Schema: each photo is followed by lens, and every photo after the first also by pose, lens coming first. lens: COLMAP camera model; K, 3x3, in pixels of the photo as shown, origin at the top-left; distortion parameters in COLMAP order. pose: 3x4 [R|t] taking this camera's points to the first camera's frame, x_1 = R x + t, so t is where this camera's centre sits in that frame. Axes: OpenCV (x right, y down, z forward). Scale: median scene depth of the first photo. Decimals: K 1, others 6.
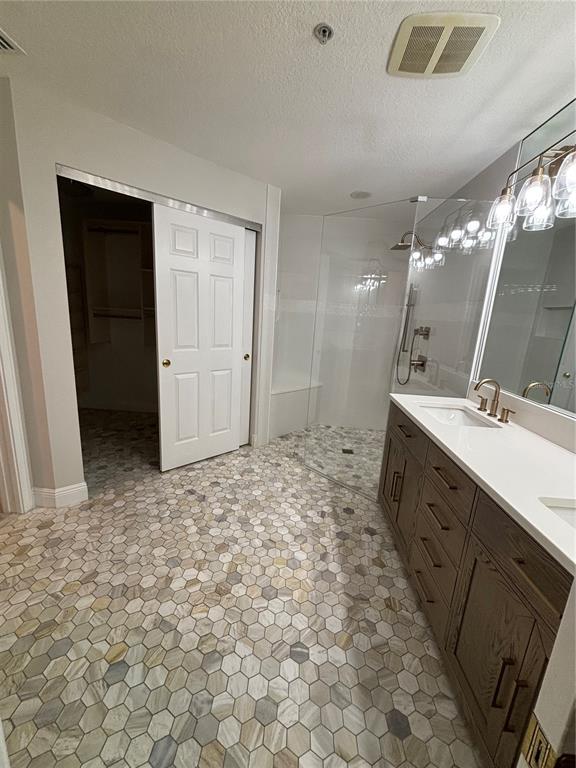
lens RADIAL K [[309.8, 0, 289.3], [0, 309.8, 383.8], [0, 0, 1]] dist [-0.000254, 0.001153]
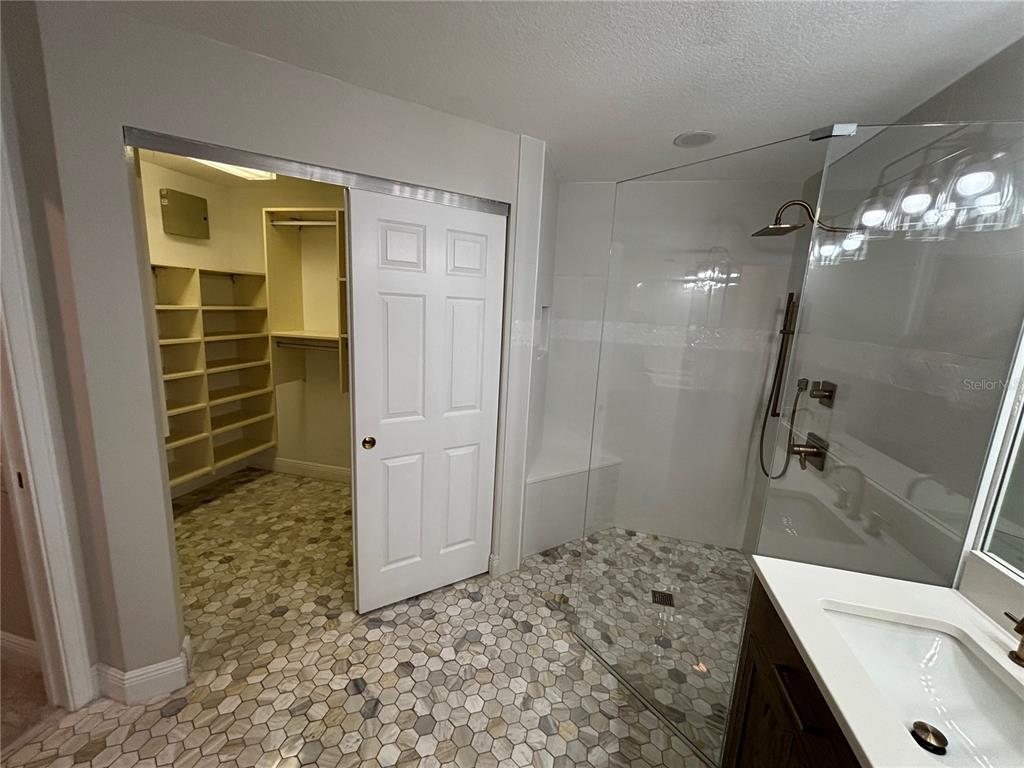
lens RADIAL K [[413.0, 0, 512.2], [0, 413.0, 382.8], [0, 0, 1]] dist [-0.000254, 0.001153]
pose [[0.981682, 0.025273, -0.188846, 0.073053], [-0.034139, 0.998455, -0.043844, -0.156616], [0.187446, 0.049488, 0.981028, 0.278446]]
